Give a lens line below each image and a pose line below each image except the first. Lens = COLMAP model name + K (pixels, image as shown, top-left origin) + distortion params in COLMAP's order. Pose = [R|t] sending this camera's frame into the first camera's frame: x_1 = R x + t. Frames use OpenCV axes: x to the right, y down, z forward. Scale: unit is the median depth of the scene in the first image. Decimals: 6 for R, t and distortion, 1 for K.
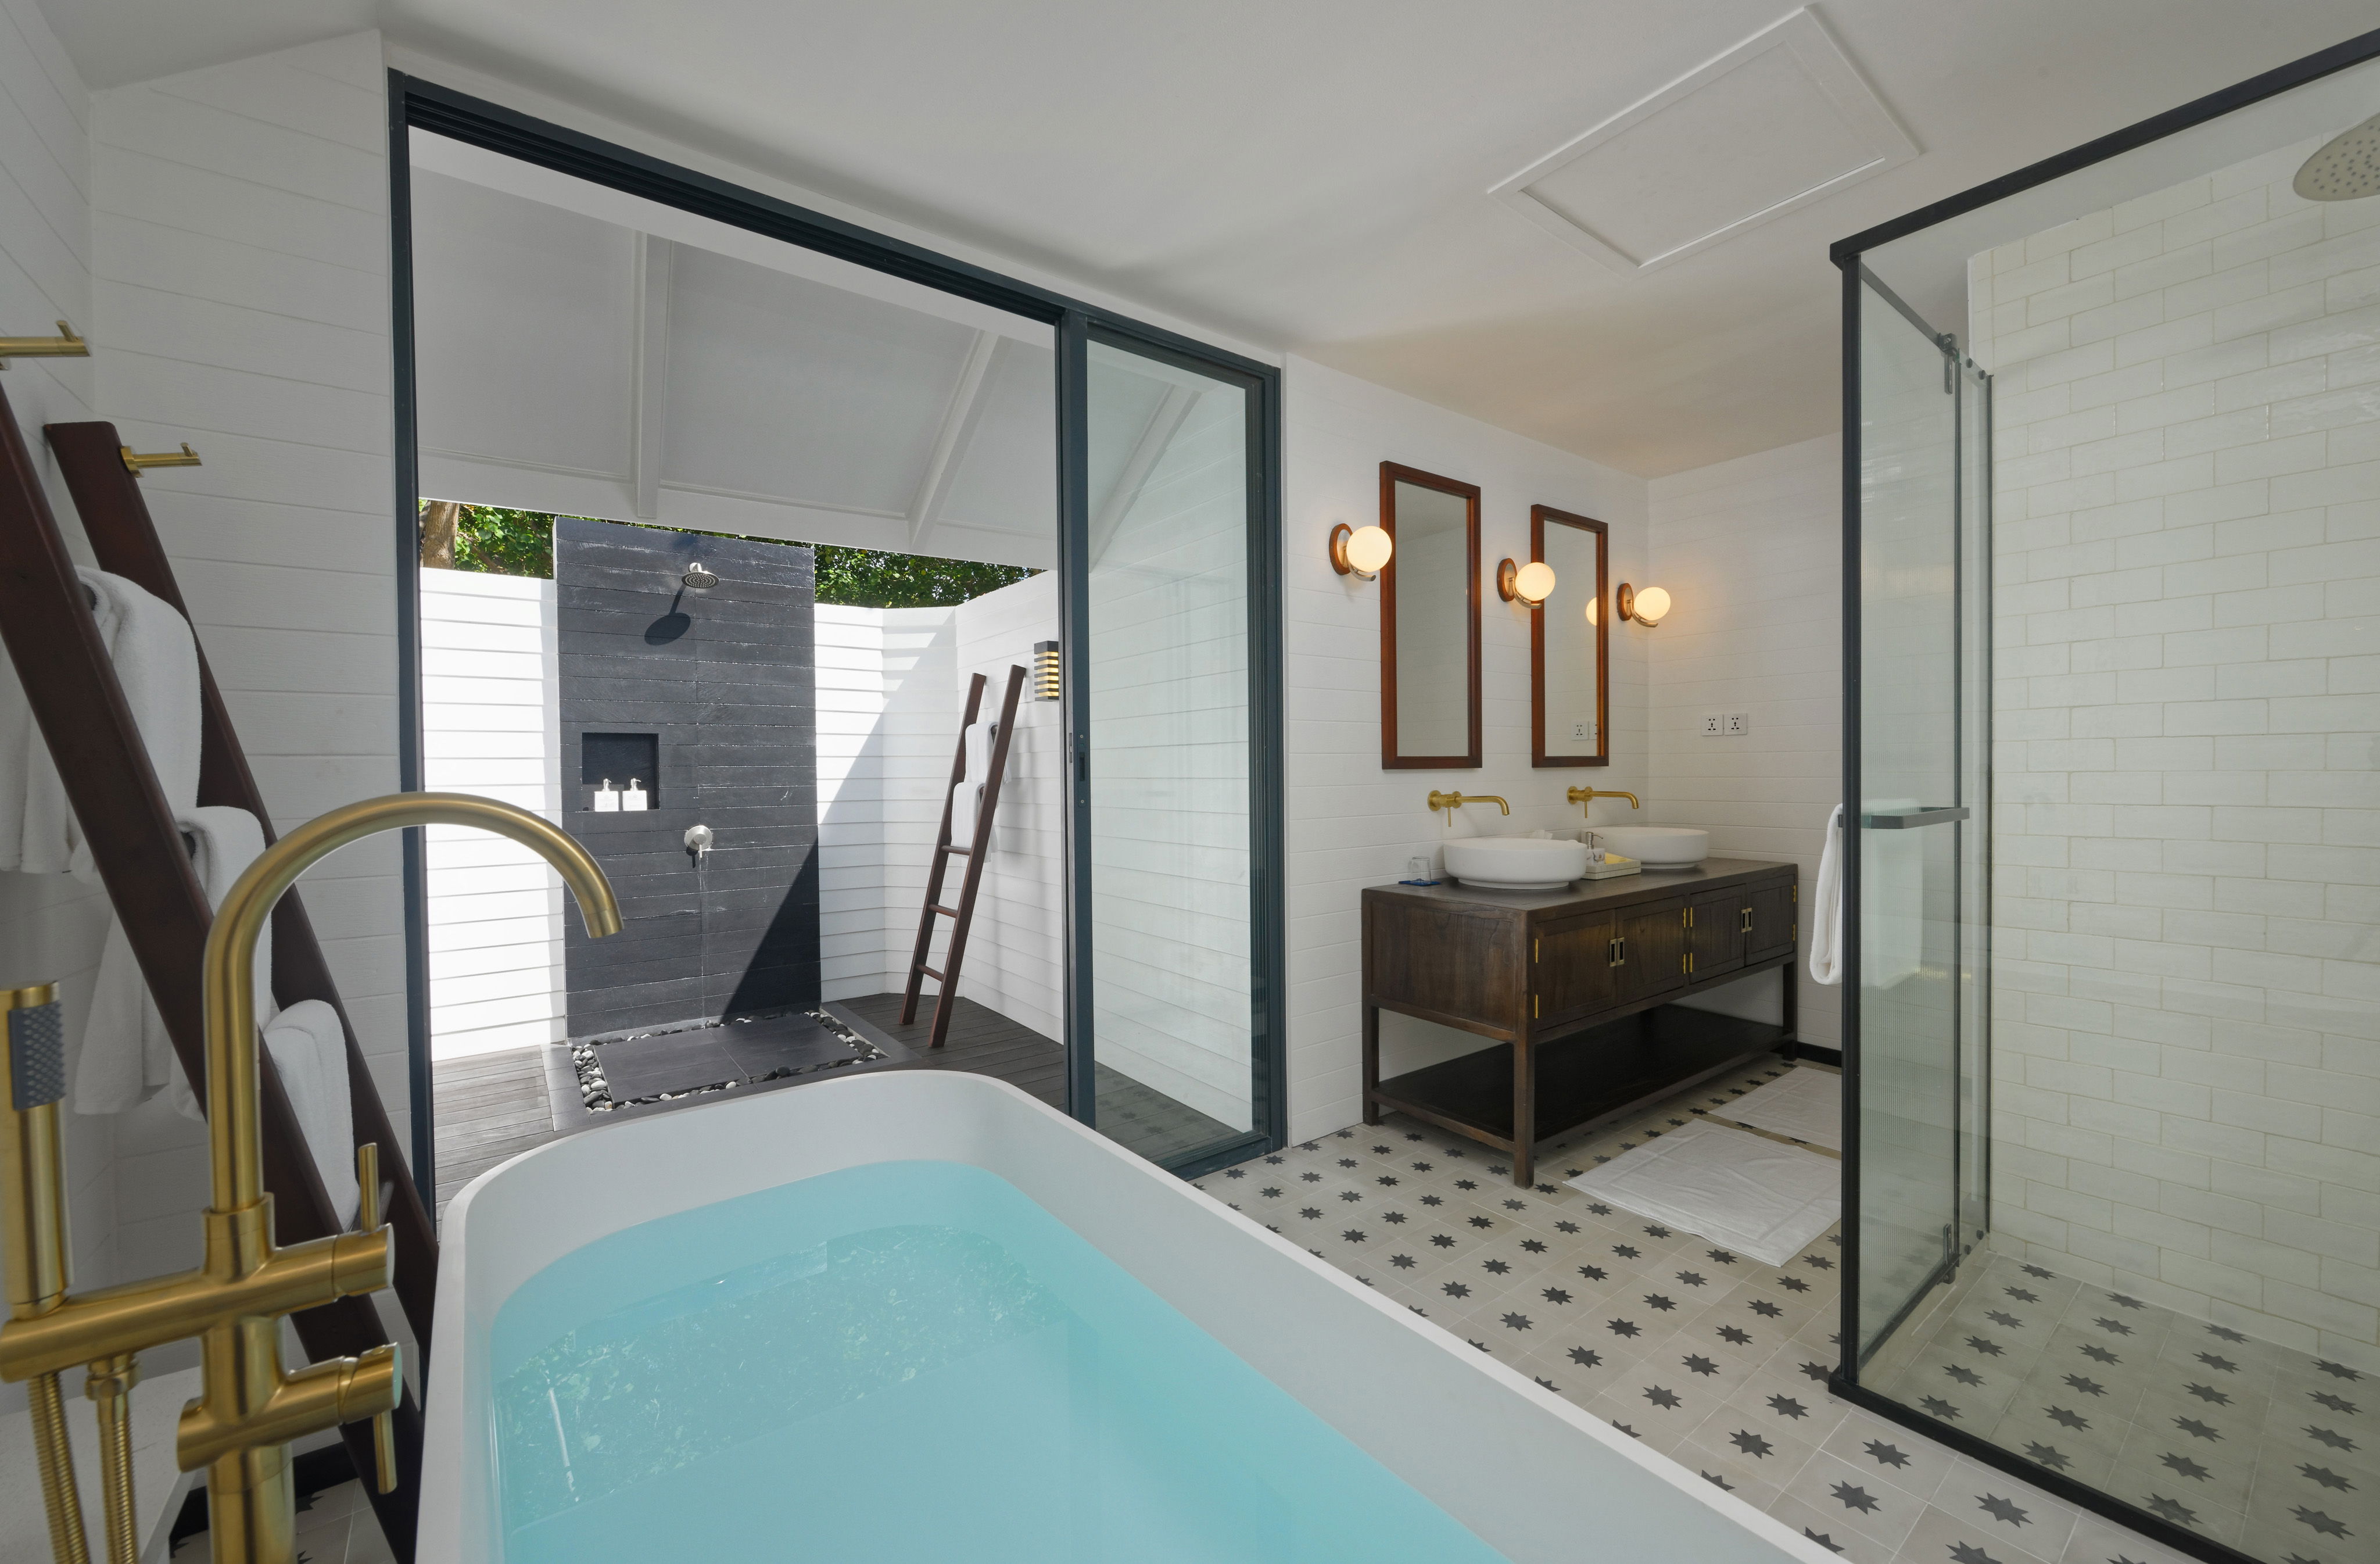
lens RADIAL K [[928.3, 0, 1190.0], [0, 928.3, 782.0], [0, 0, 1]] dist [-0.001454, 0.000193]
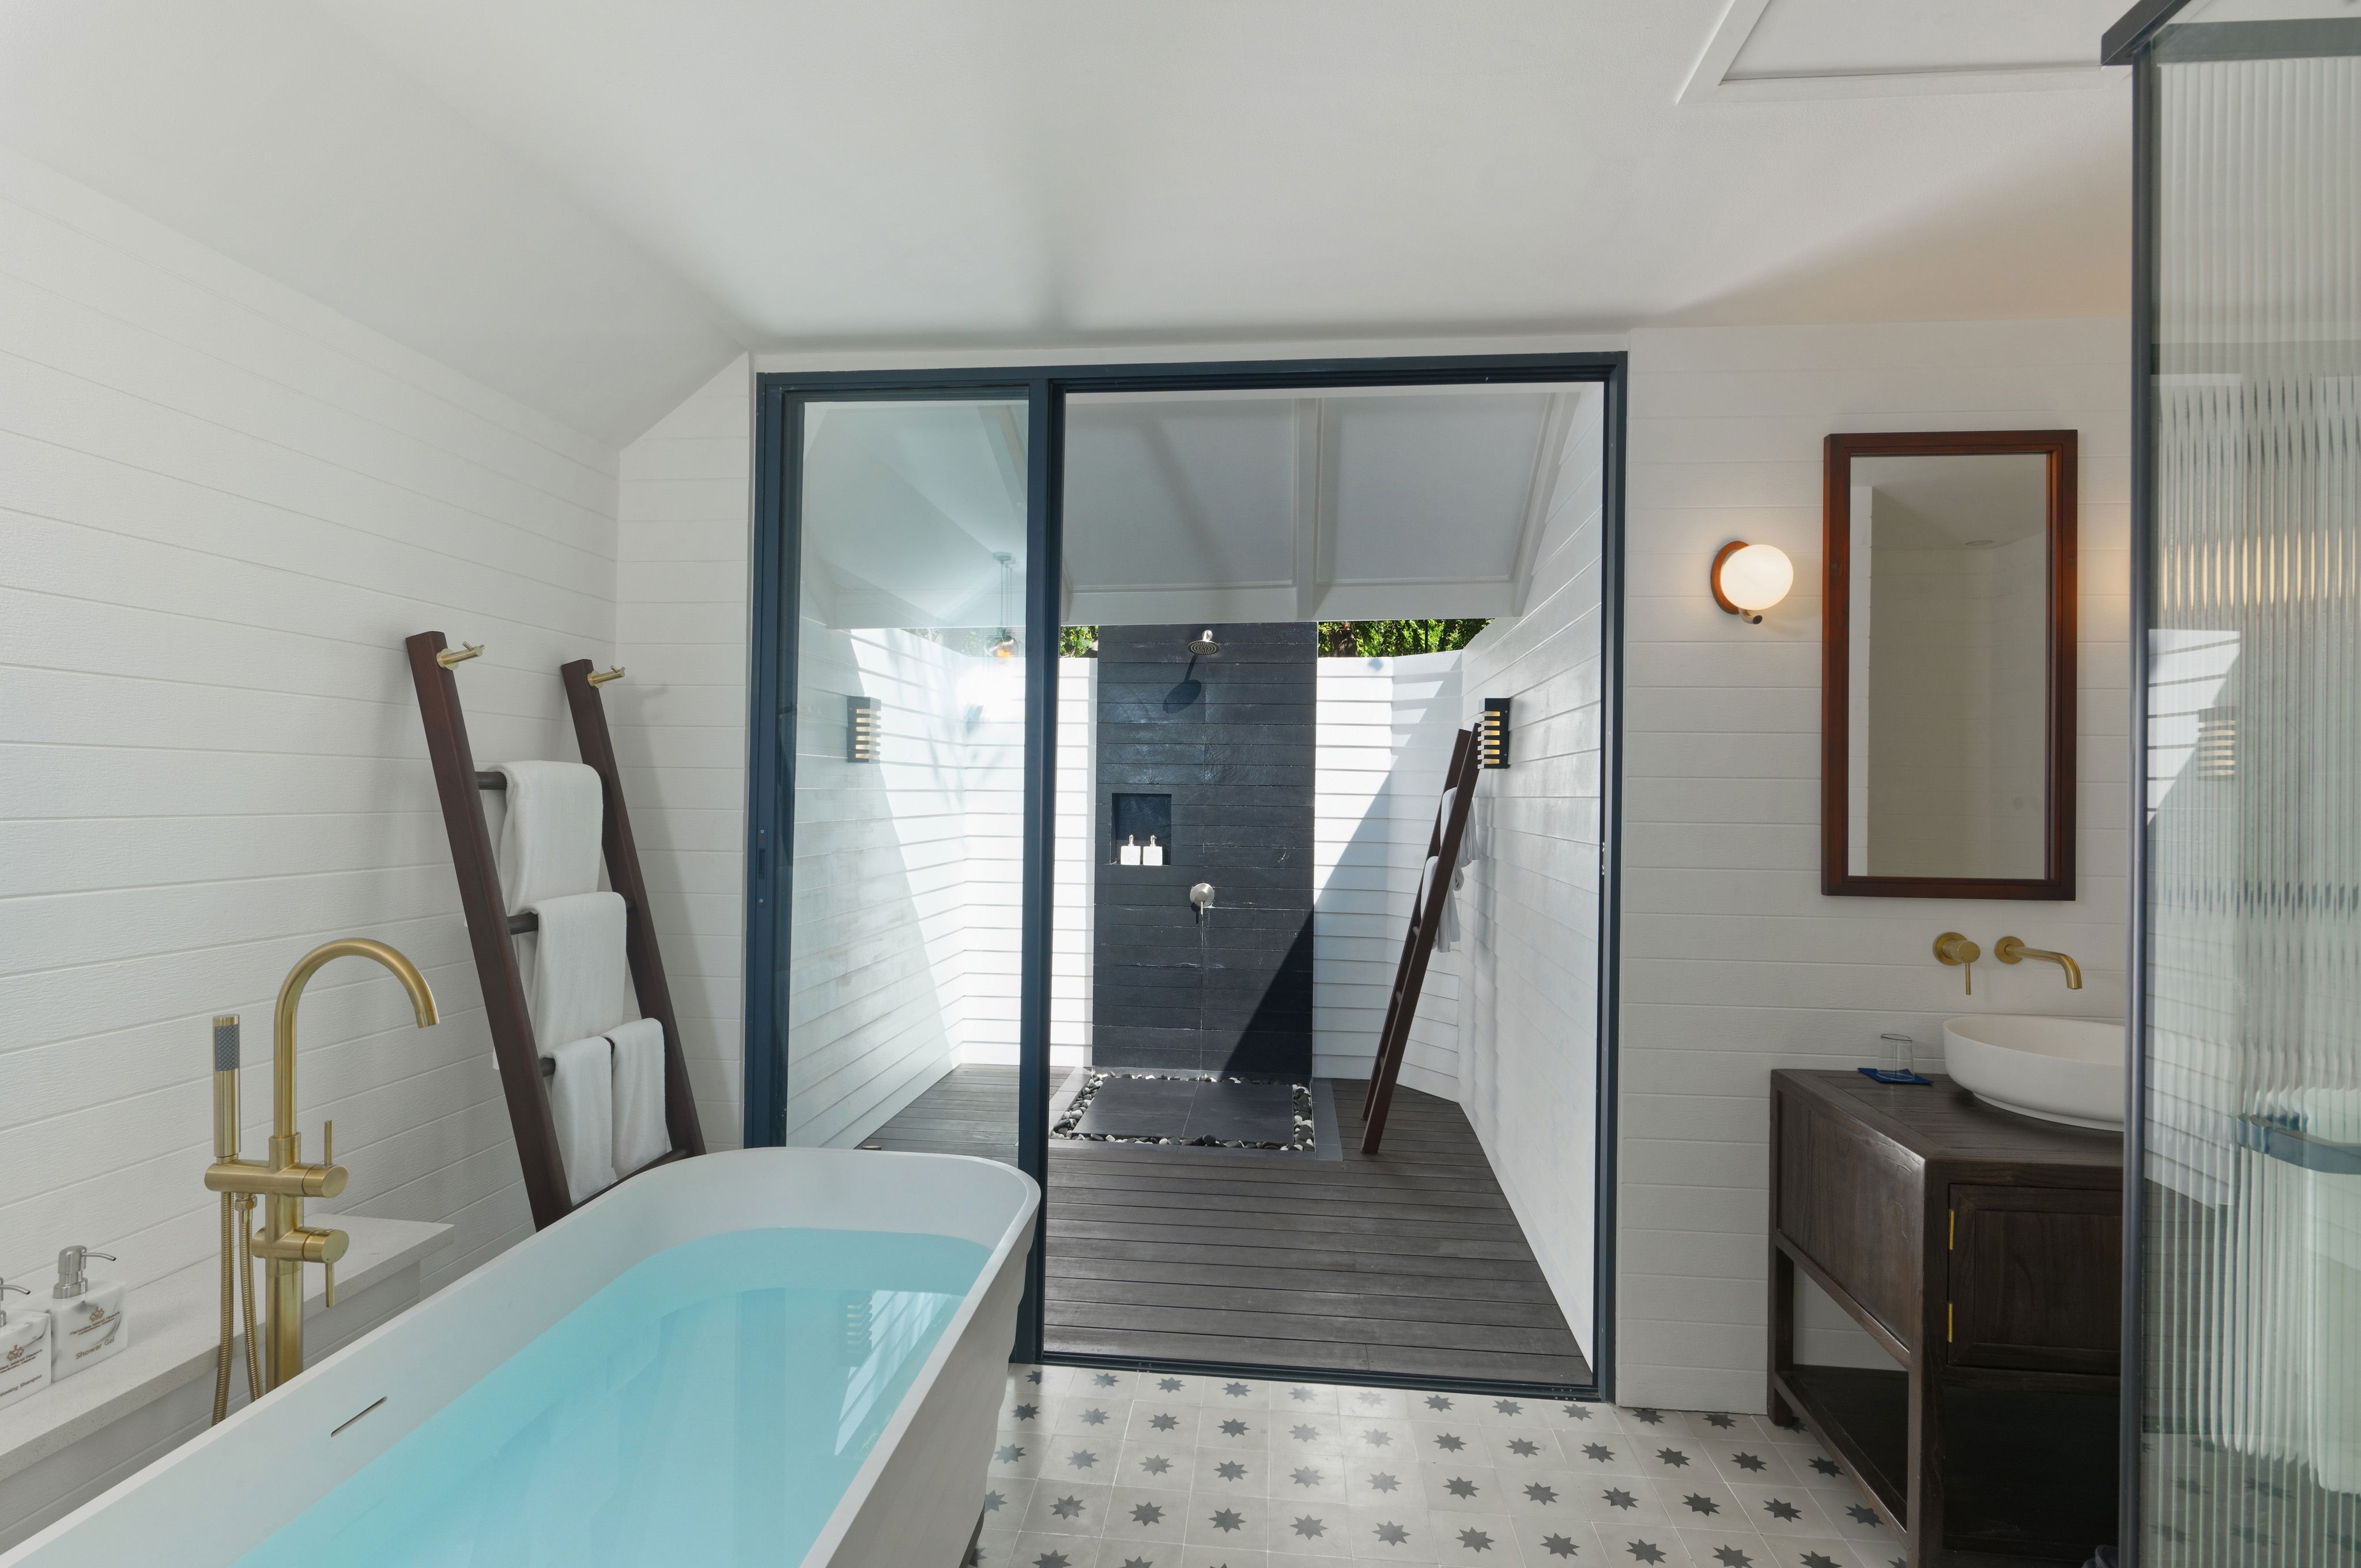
lens RADIAL K [[1106.8, 0, 1180.5], [0, 1106.8, 784.0], [0, 0, 1]] dist [0.001316, 0.000180]
pose [[0.736696, 0.015782, -0.676040, 0.290569], [-0.031805, 0.999430, -0.011327, -0.049661], [0.675476, 0.029846, 0.736778, 0.073087]]
